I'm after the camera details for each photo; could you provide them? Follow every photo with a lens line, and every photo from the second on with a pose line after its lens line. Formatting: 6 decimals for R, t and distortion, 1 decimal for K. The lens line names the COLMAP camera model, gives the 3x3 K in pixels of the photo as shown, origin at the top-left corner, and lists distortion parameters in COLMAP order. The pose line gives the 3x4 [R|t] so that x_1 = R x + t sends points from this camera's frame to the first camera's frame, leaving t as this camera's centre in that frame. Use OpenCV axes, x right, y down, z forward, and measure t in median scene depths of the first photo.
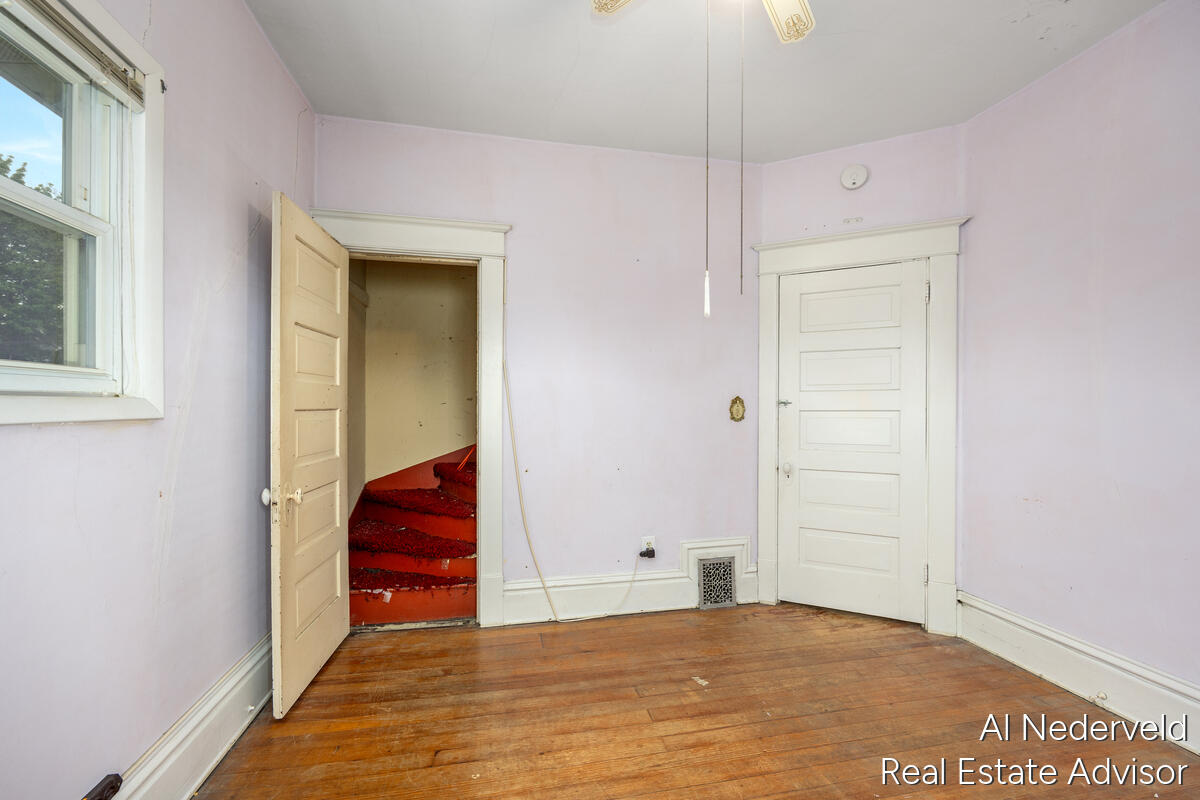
lens RADIAL K [[477.6, 0, 600.0], [0, 477.6, 400.0], [0, 0, 1]] dist [-0.001358, -0.000150]
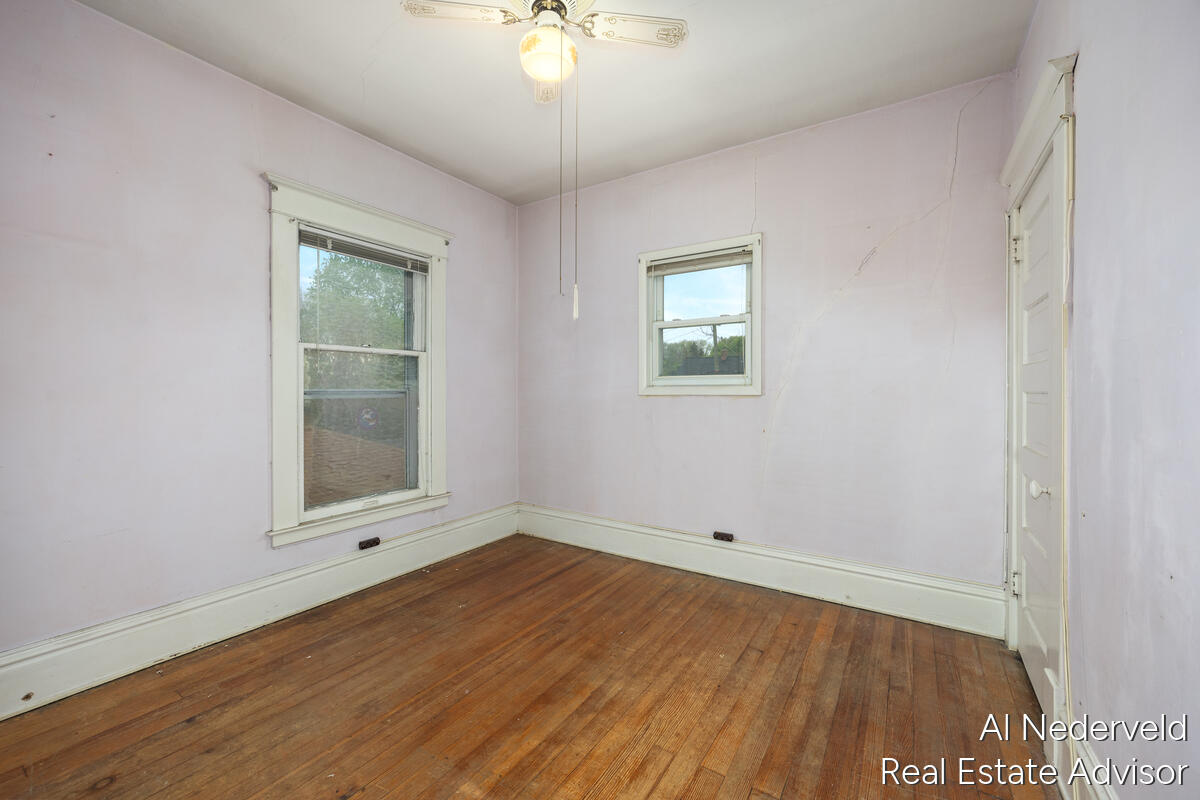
lens RADIAL K [[477.6, 0, 600.0], [0, 477.6, 400.0], [0, 0, 1]] dist [-0.001358, -0.000150]
pose [[-0.701101, 0.006877, -0.713029, 0.868521], [0.006778, 0.999973, 0.002980, 0.035651], [0.713030, -0.002744, -0.701128, 1.540851]]
